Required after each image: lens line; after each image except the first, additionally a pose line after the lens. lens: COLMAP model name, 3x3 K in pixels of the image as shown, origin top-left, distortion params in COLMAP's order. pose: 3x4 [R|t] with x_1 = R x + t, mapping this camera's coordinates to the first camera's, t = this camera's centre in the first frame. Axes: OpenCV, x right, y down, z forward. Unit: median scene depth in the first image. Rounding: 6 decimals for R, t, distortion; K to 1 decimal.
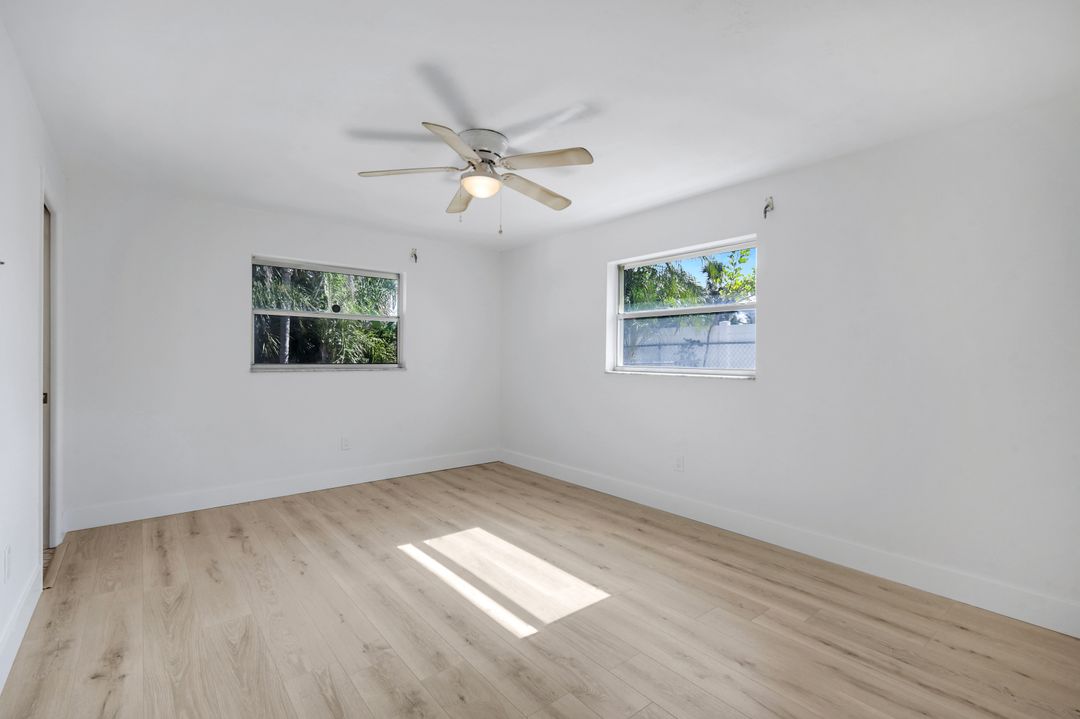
lens RADIAL K [[476.3, 0, 541.1], [0, 476.3, 358.2], [0, 0, 1]] dist [0.000626, -0.000920]
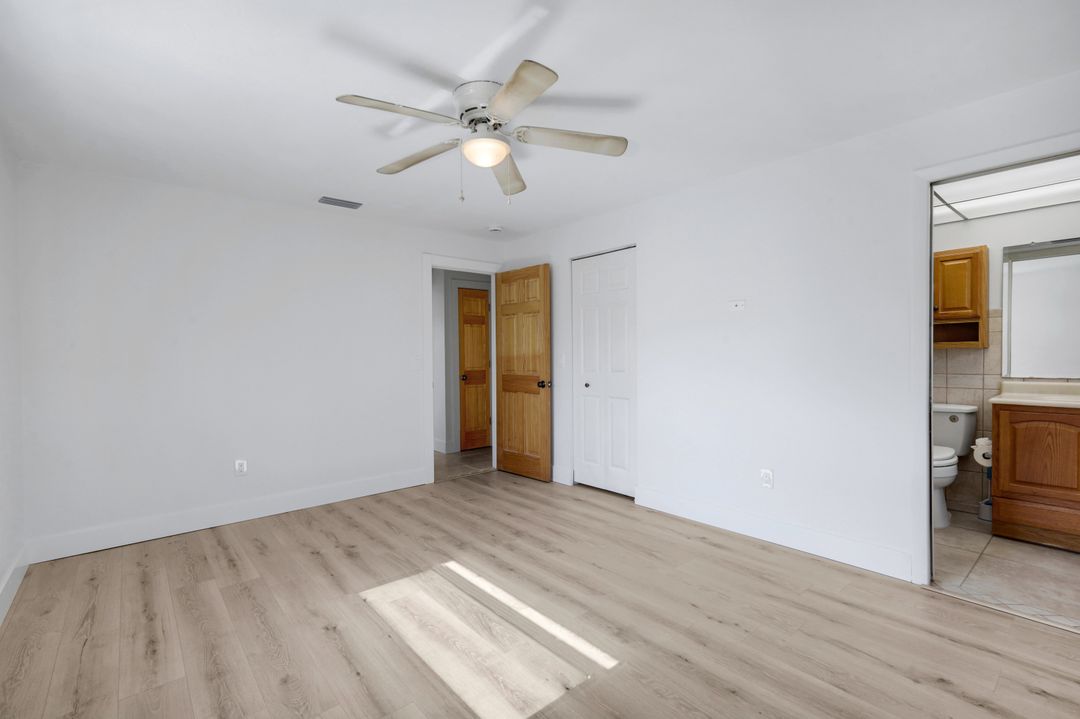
lens RADIAL K [[476.3, 0, 541.1], [0, 476.3, 358.2], [0, 0, 1]] dist [0.000626, -0.000920]
pose [[-0.999821, 0.005214, -0.018208, -0.225580], [0.005031, 0.999936, 0.010085, -0.008898], [0.018260, 0.009991, -0.999783, 1.997827]]
